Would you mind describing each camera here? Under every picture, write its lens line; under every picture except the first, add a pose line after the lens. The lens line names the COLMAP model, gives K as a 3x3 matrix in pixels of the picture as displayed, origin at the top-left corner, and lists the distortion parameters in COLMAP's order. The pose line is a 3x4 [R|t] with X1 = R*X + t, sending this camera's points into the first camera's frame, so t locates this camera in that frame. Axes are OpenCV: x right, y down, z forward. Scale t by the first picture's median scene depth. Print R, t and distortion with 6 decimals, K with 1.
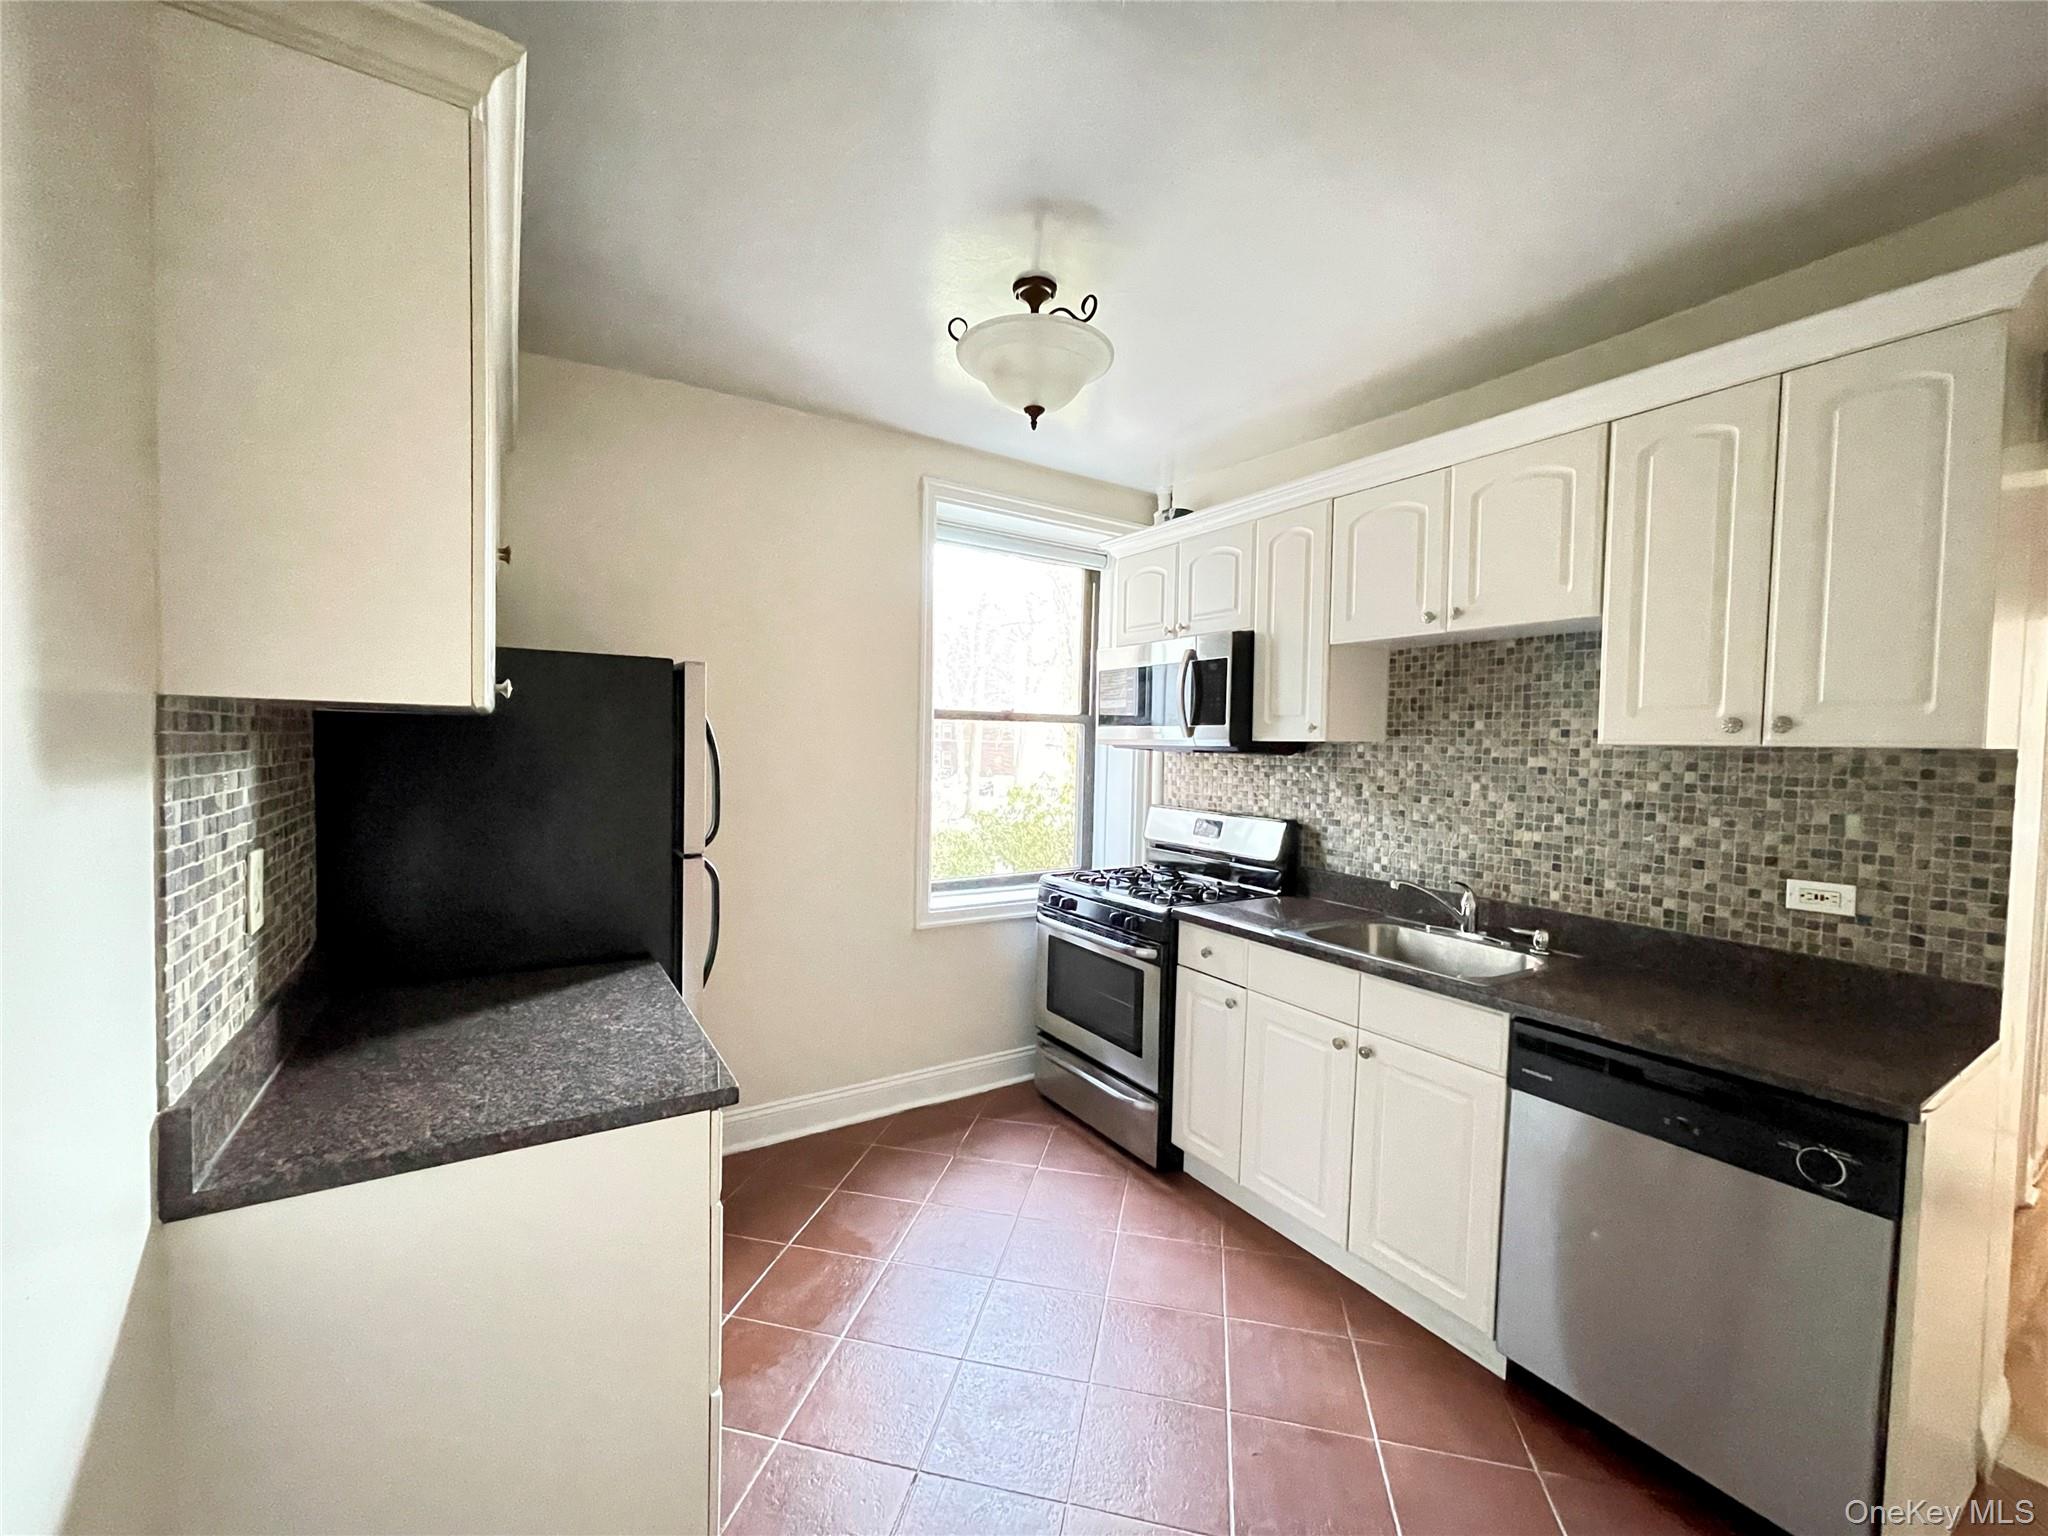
lens RADIAL K [[825.9, 0, 1016.9], [0, 825.9, 771.7], [0, 0, 1]] dist [-0.001011, -0.000129]
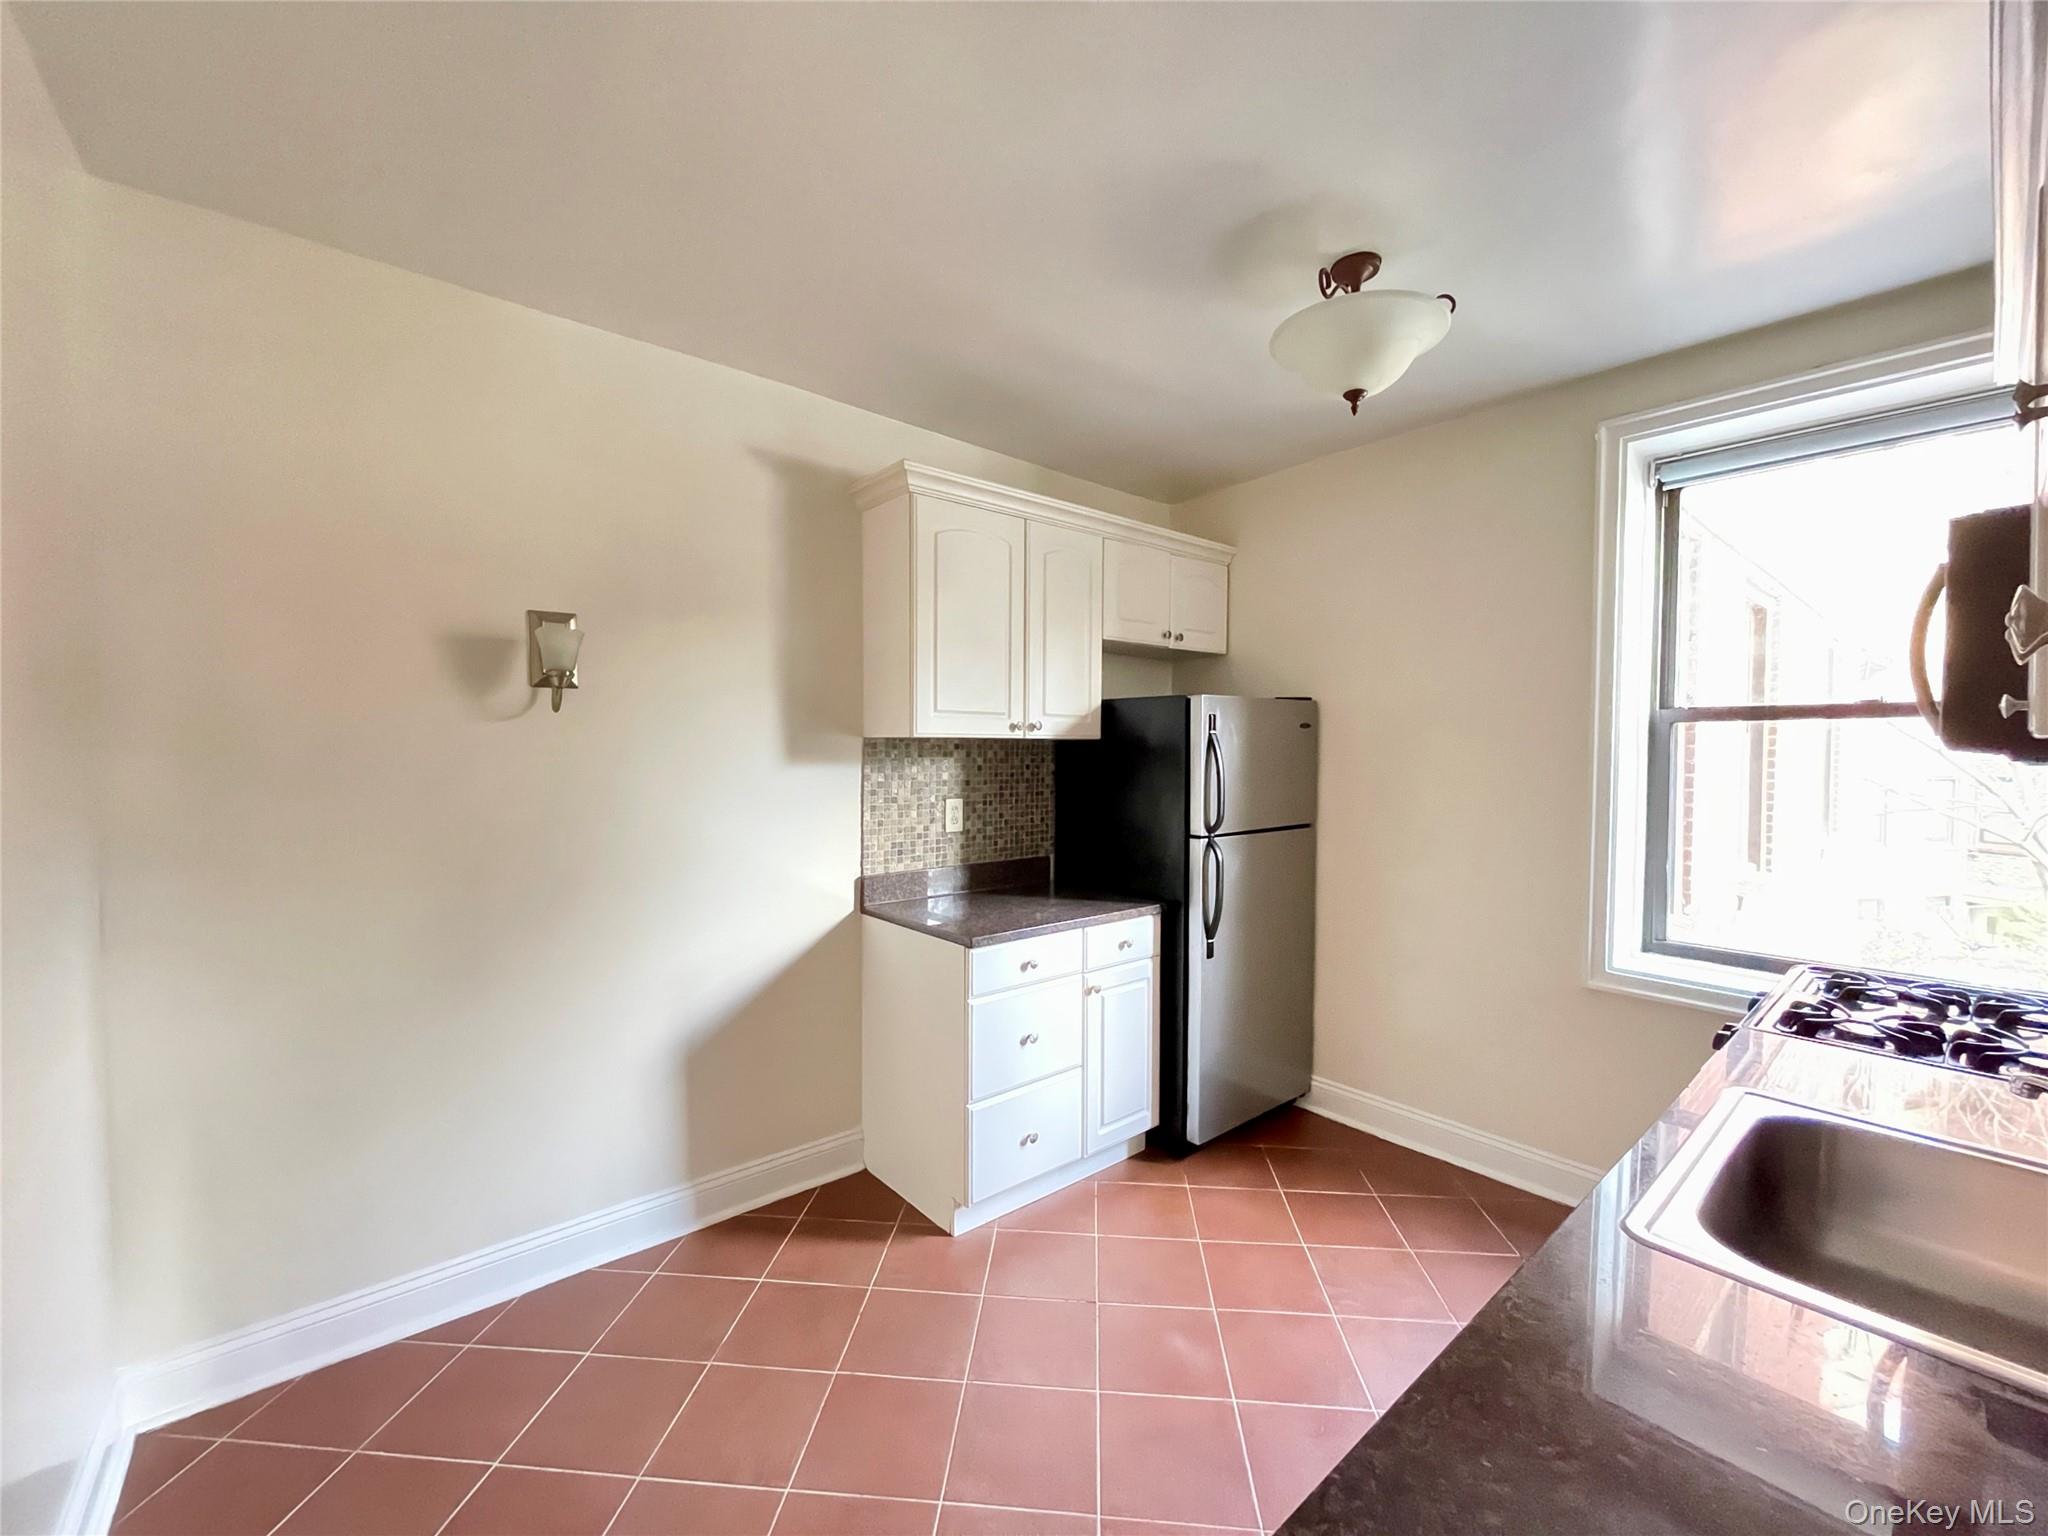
lens RADIAL K [[825.9, 0, 1024.0], [0, 825.9, 763.8], [0, 0, 1]] dist [-0.001011, -0.000129]
pose [[0.128953, 0.007228, -0.991624, 1.093664], [-0.035315, 0.999373, 0.002692, -0.013752], [0.991022, 0.034672, 0.129127, 0.648369]]
